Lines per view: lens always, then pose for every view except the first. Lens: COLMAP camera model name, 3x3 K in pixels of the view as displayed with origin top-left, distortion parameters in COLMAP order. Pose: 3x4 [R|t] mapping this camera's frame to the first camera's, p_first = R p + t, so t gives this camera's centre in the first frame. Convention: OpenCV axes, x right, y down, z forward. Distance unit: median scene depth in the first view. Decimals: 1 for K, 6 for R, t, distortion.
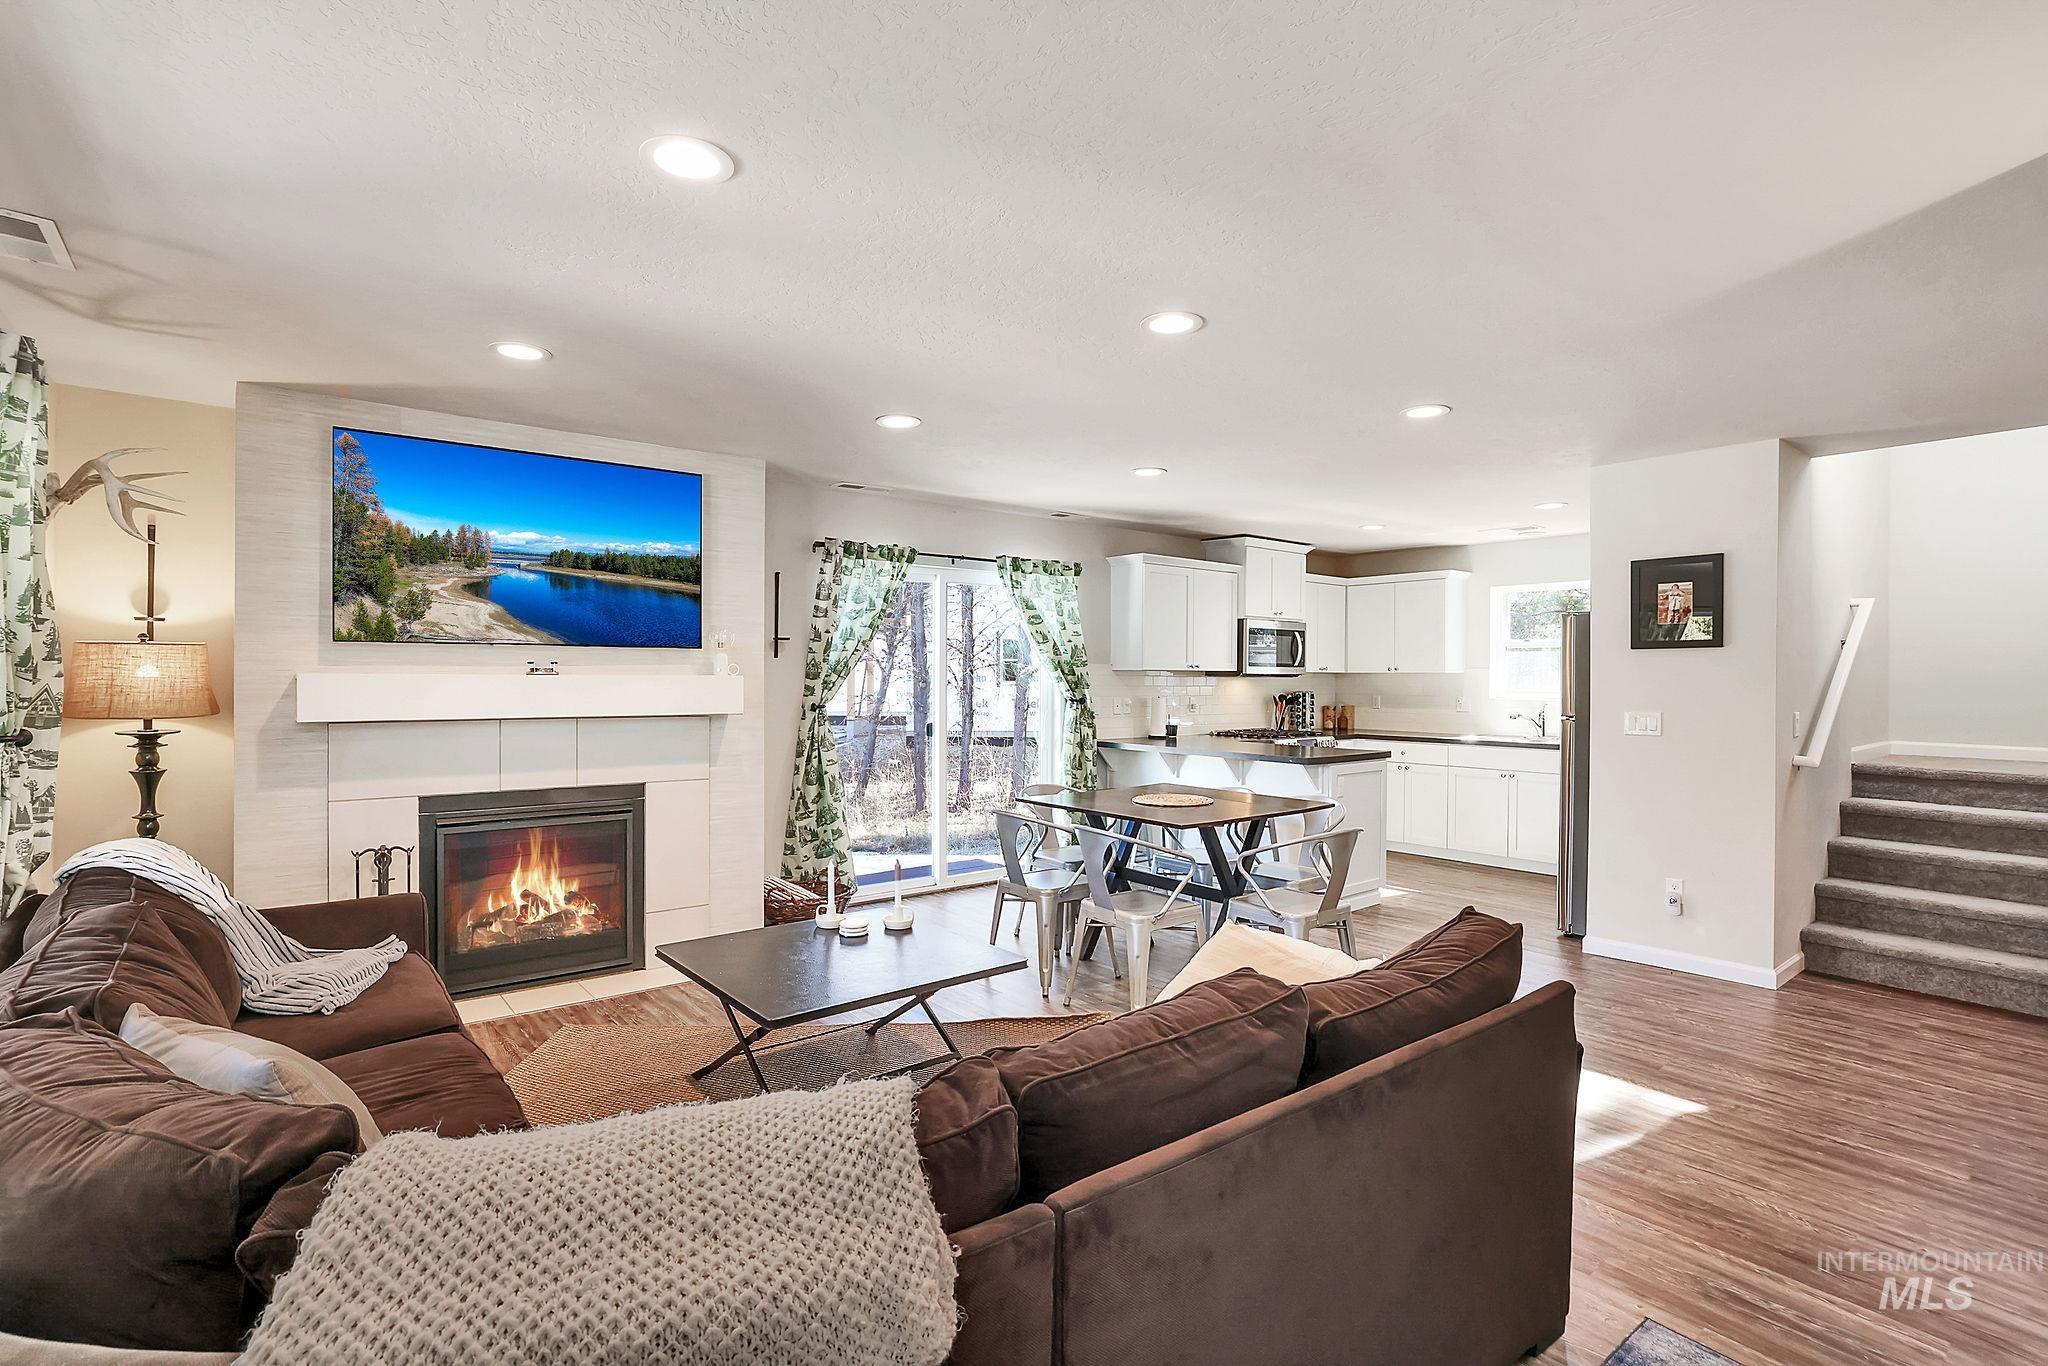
lens RADIAL K [[972.6, 0, 1028.9], [0, 972.6, 683.6], [0, 0, 1]] dist [-0.045395, 0.026574]
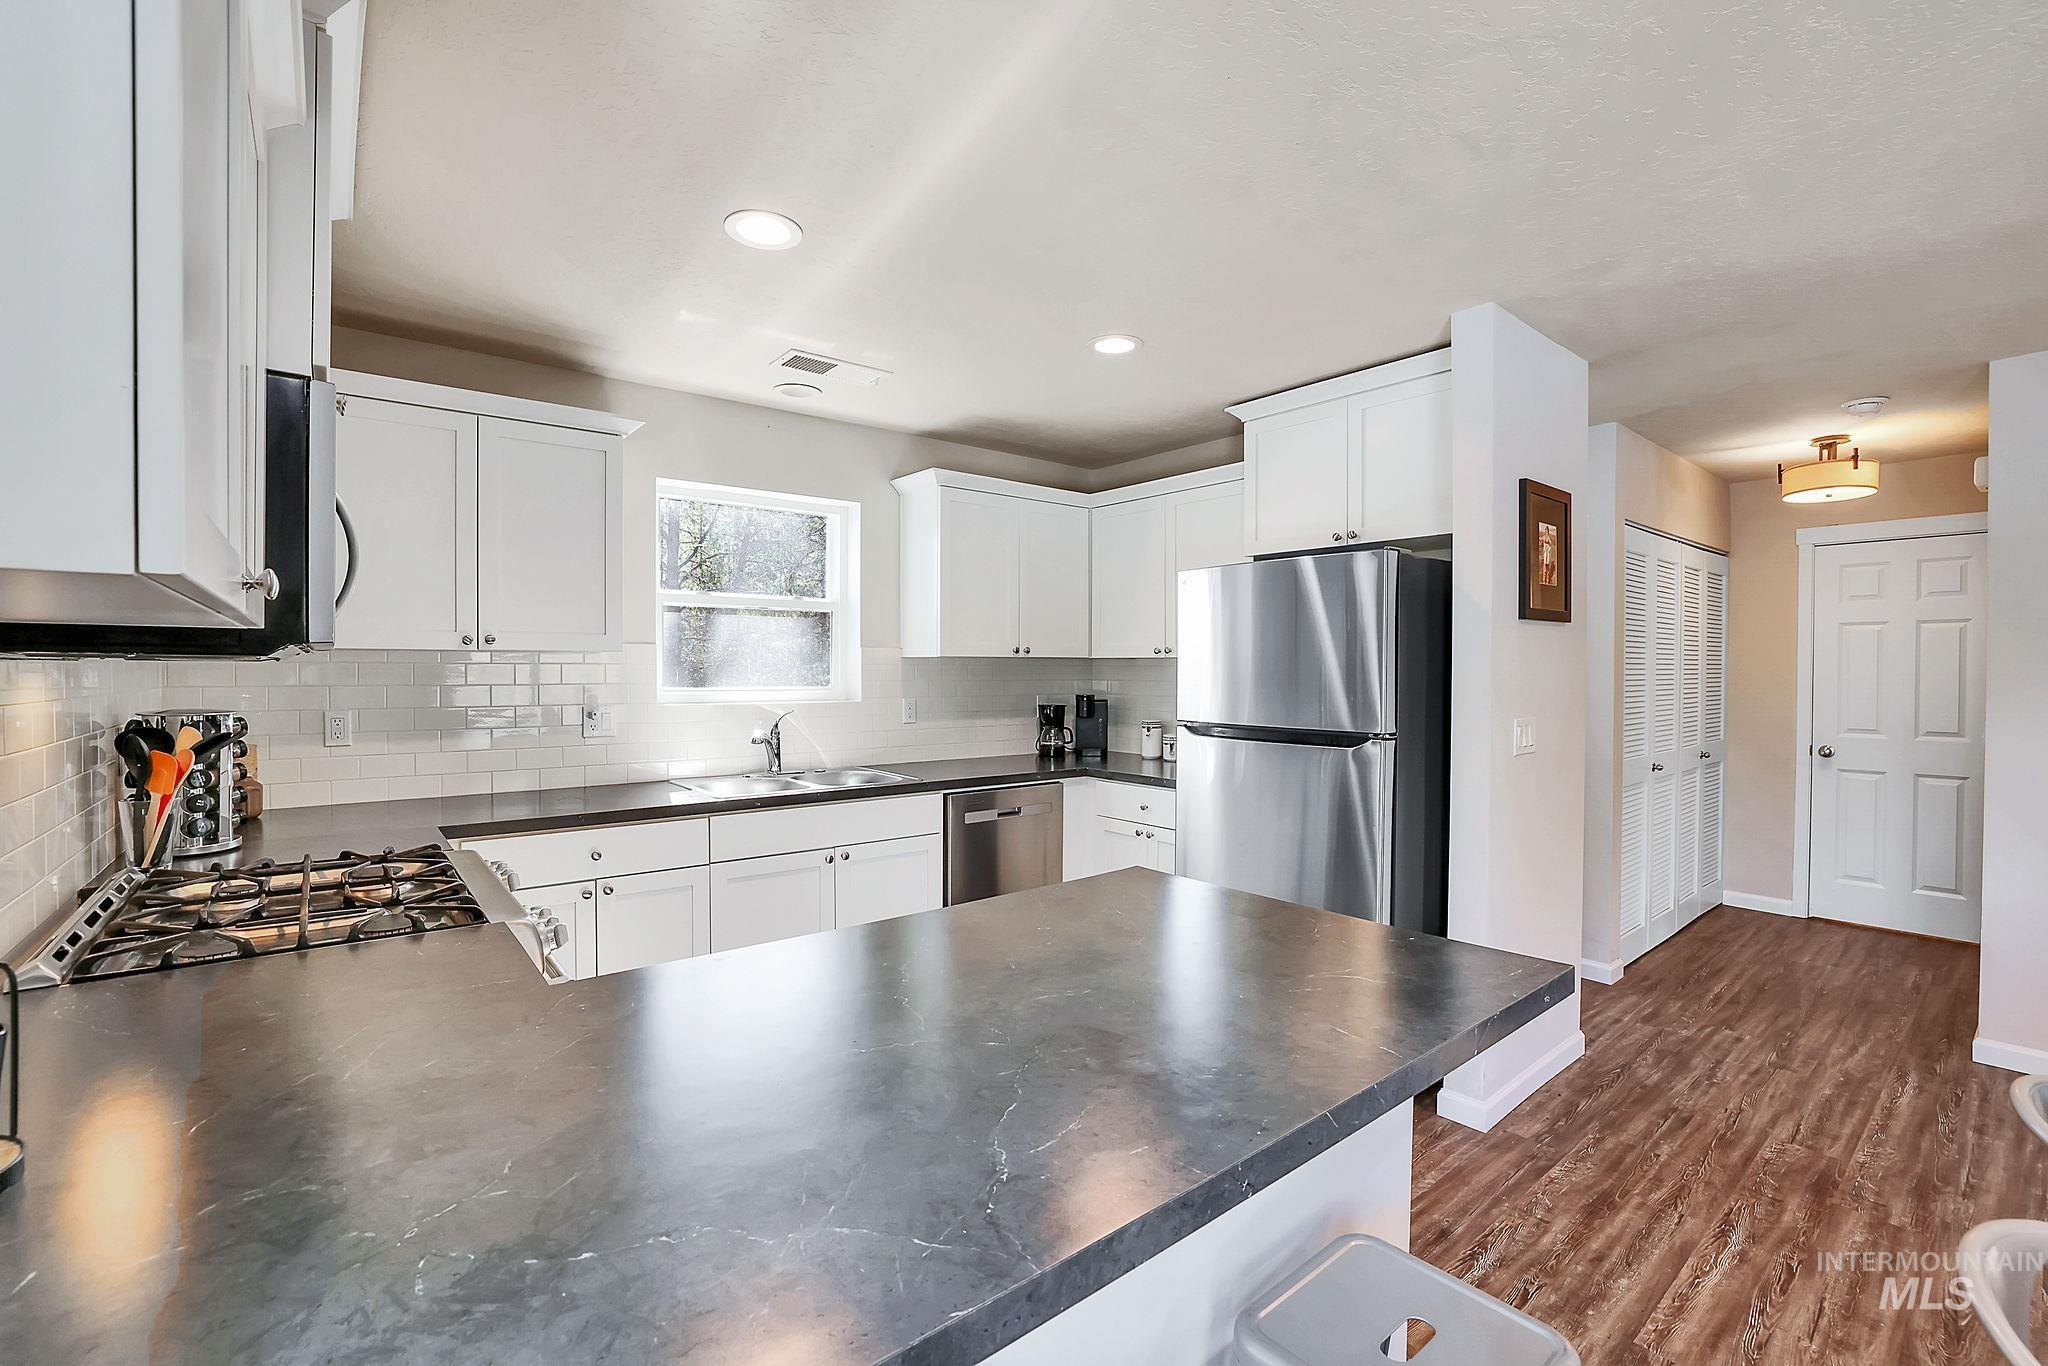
lens RADIAL K [[881.5, 0, 1033.6], [0, 881.5, 685.9], [0, 0, 1]] dist [-0.057894, 0.028072]
pose [[-0.003836, -0.022750, 0.999734, 0.047065], [0.004100, 0.999732, 0.022765, -0.004766], [-0.999984, 0.004186, -0.003742, 0.974982]]
